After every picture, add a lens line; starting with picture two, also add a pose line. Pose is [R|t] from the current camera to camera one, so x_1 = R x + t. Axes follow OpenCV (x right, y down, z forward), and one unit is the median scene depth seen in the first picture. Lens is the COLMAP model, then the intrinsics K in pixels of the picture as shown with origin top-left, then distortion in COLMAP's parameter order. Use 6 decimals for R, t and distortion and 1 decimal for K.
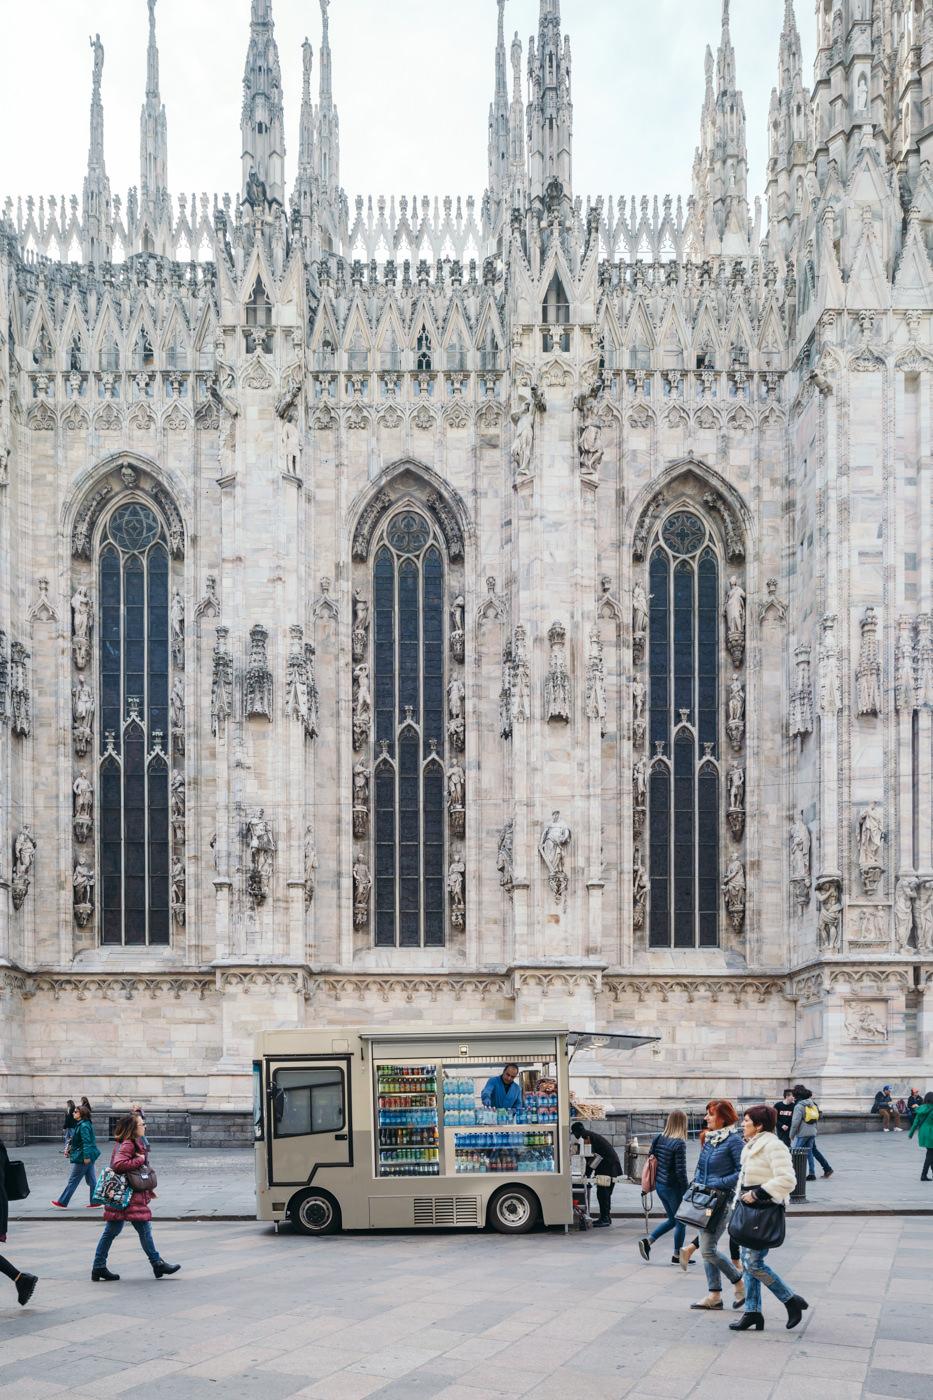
lens RADIAL K [[1423.8, 0, 467.4], [0, 1423.8, 702.6], [0, 0, 1]] dist [-0.007286, 0.000000]
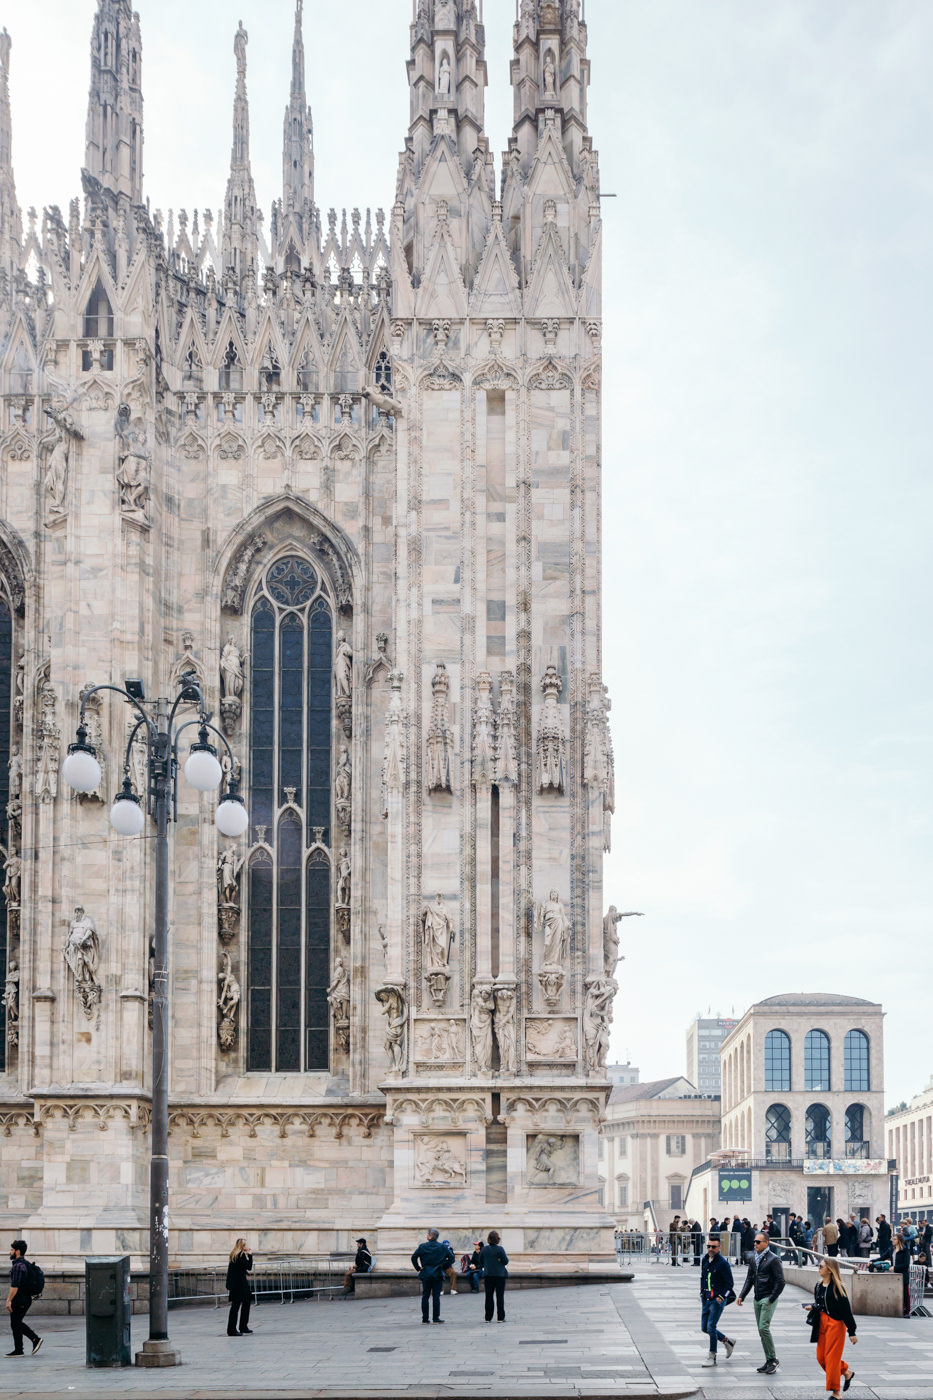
lens RADIAL K [[1624.6, 0, 464.9], [0, 1624.6, 693.3], [0, 0, 1]] dist [-0.005014, 0.000000]
pose [[0.999983, -0.005903, -0.000100, 0.284356], [0.005887, 0.998228, -0.059221, 0.007441], [0.000449, 0.059219, 0.998245, 0.032792]]
